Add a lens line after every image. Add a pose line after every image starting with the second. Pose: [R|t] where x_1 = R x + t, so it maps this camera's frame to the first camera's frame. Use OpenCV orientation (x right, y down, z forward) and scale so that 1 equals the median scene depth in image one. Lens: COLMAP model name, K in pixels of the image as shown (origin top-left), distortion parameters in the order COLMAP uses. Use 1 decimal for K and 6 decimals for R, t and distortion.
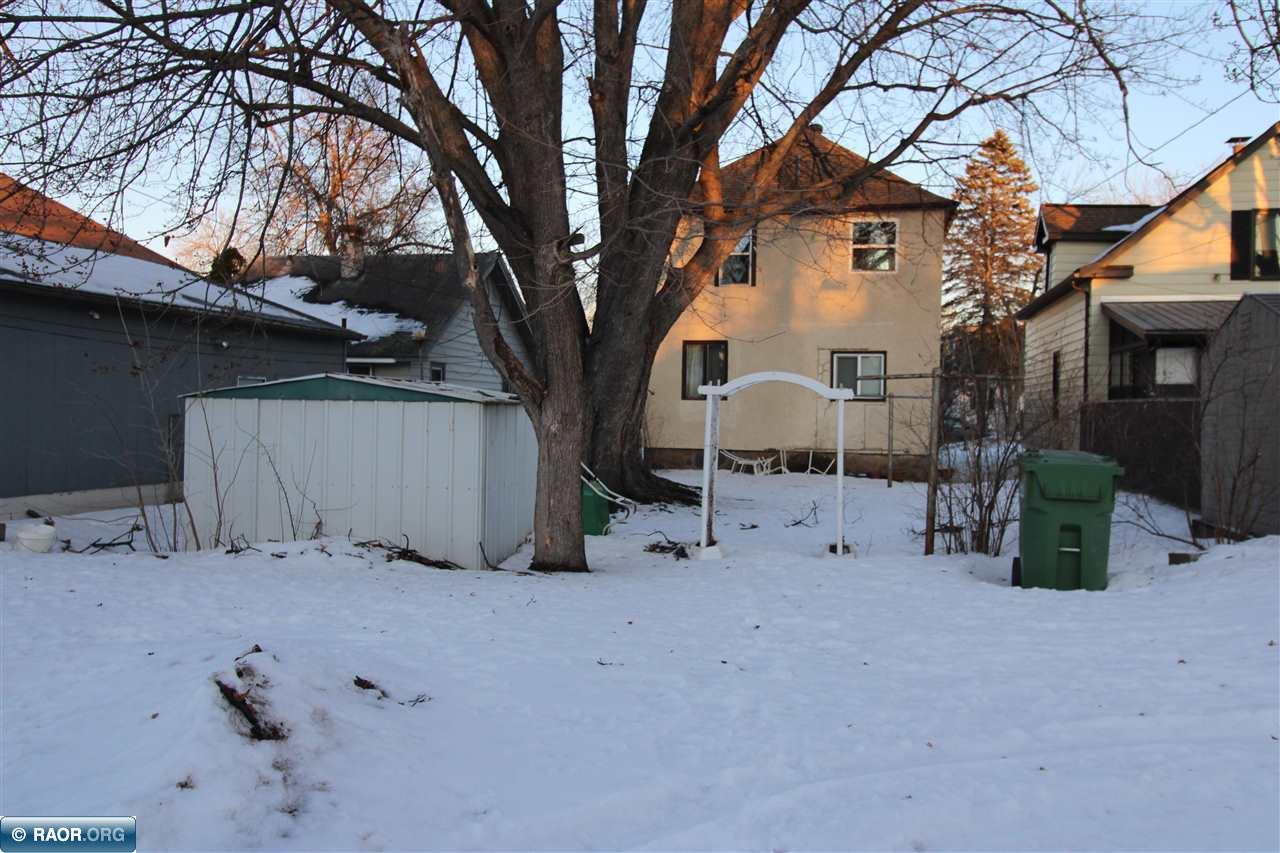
lens RADIAL K [[1049.5, 0, 636.6], [0, 1049.5, 423.1], [0, 0, 1]] dist [0.006427, 0.007186]
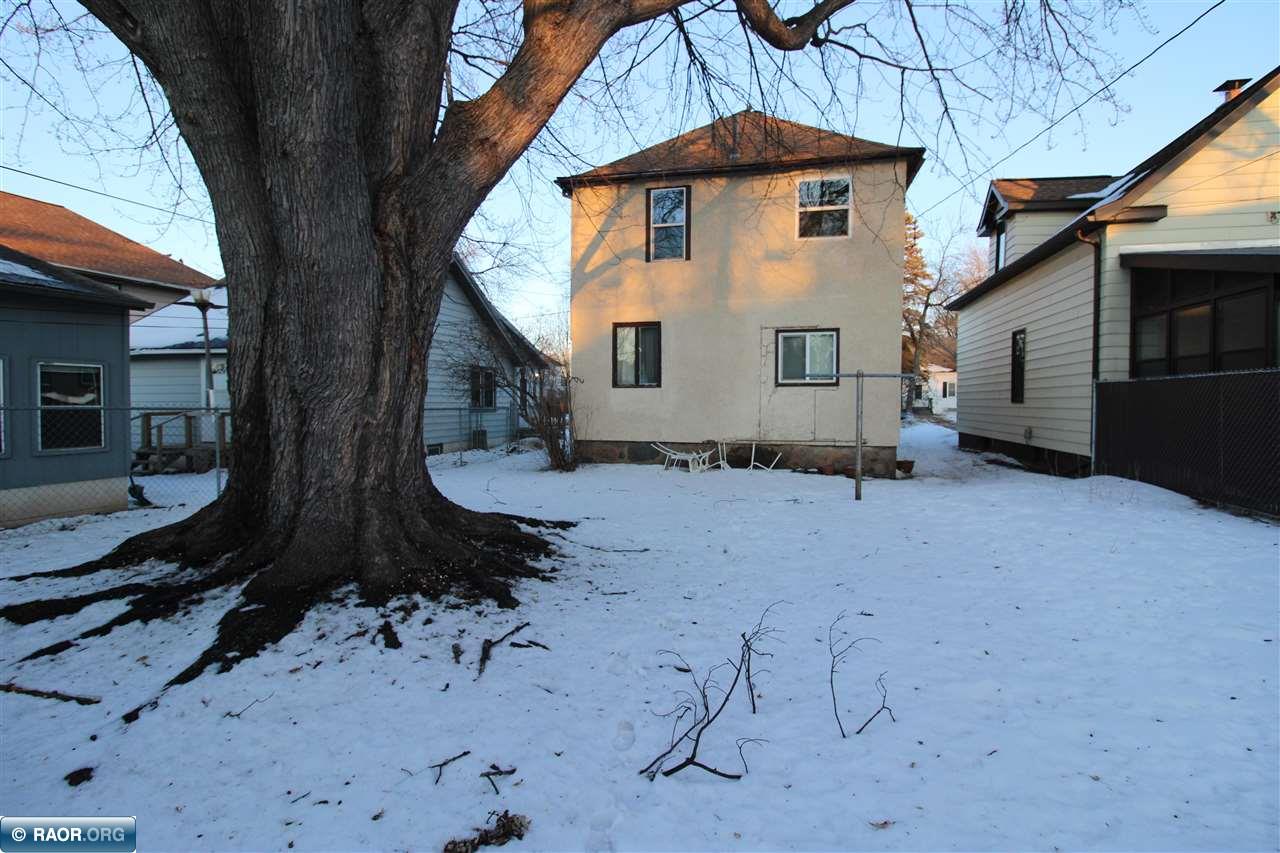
lens RADIAL K [[617.5, 0, 641.7], [0, 617.5, 418.8], [0, 0, 1]] dist [-0.004811, -0.001251]
pose [[0.999600, -0.013108, -0.025072, 0.189538], [0.013453, 0.999817, 0.013631, -0.005132], [0.024889, -0.013963, 0.999593, 1.066849]]
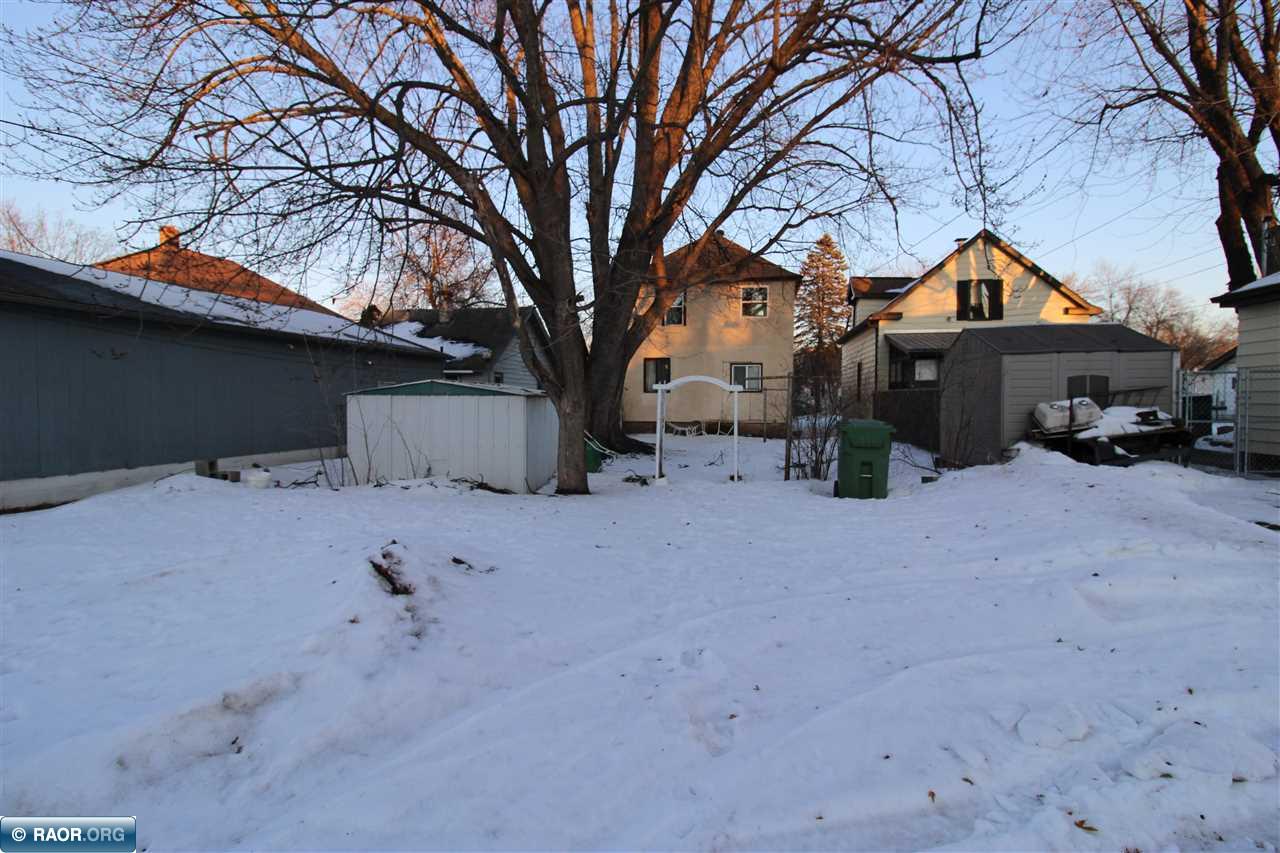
lens RADIAL K [[617.5, 0, 645.8], [0, 617.5, 420.5], [0, 0, 1]] dist [-0.004811, -0.001251]
pose [[0.998863, -0.014016, 0.045559, 0.000815], [0.013004, 0.999664, 0.022419, 0.000465], [-0.045858, -0.021801, 0.998710, -0.003164]]
